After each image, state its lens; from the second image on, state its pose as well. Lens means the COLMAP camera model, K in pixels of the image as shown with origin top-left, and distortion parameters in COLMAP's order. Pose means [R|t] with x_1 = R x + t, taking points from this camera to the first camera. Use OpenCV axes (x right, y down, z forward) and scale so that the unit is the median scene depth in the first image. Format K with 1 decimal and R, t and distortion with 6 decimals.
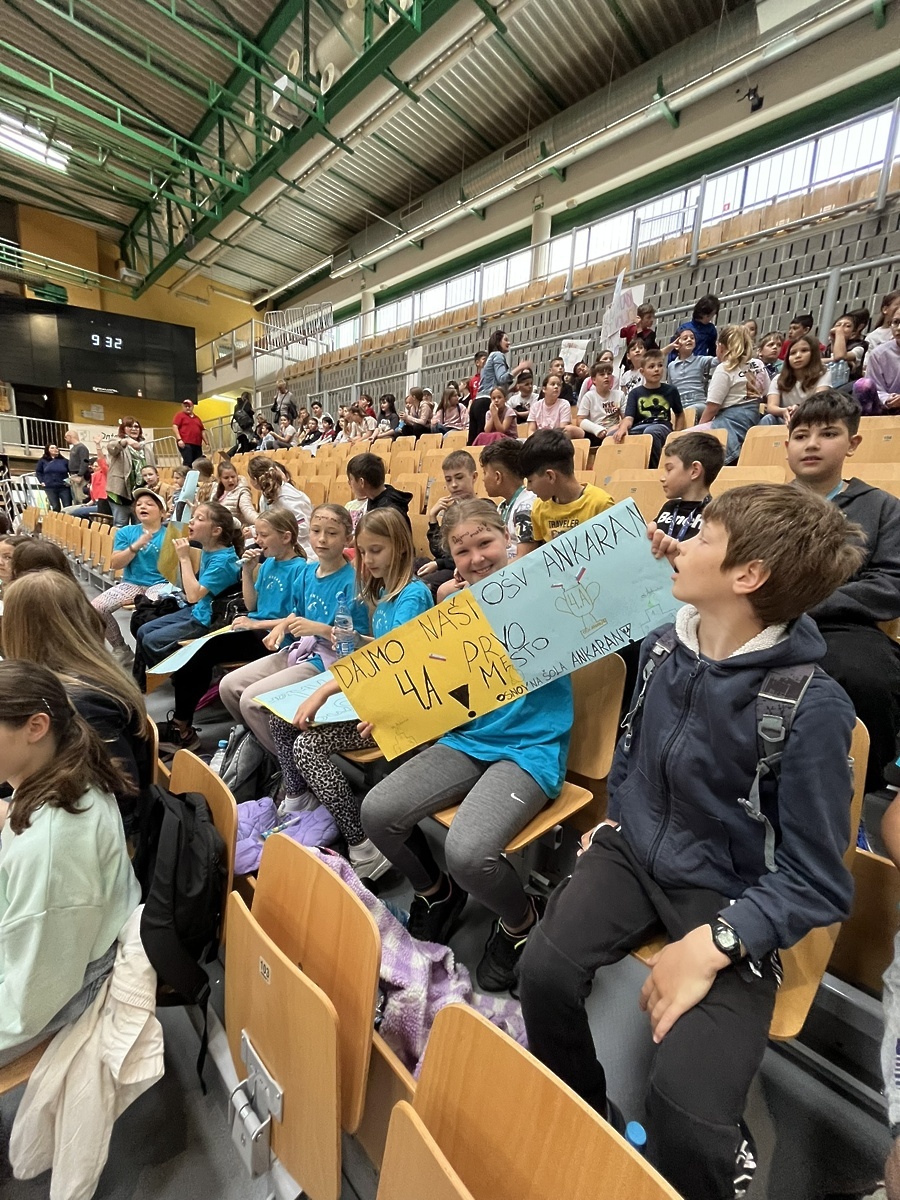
lens RADIAL K [[487.0, 0, 448.7], [0, 487.0, 593.6], [0, 0, 1]] dist [0.005574, 0.001007]
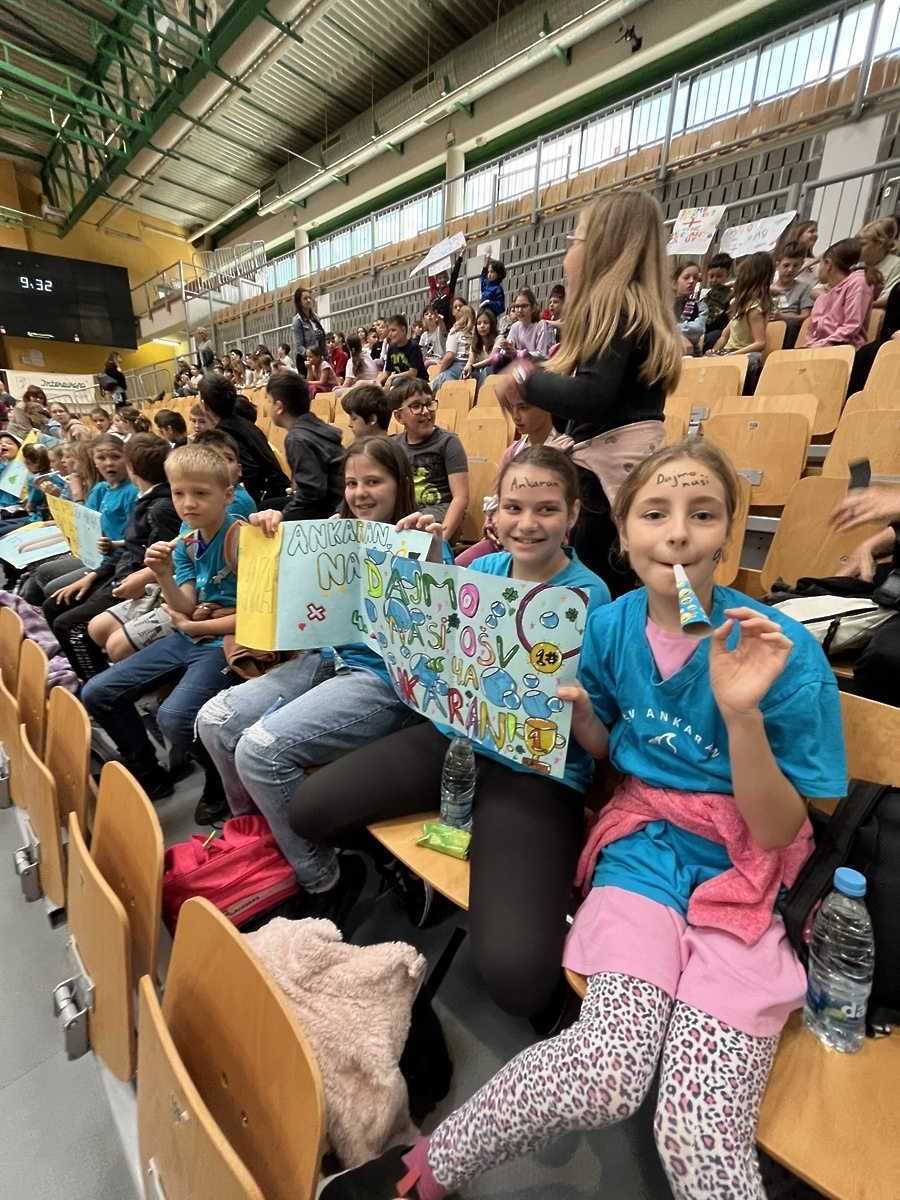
lens RADIAL K [[487.0, 0, 445.2], [0, 487.0, 589.7], [0, 0, 1]] dist [0.005574, 0.001007]
pose [[0.999461, -0.023415, 0.022995, 0.138969], [0.021002, 0.994759, 0.100068, 0.026818], [-0.025218, -0.099531, 0.994715, -0.106190]]
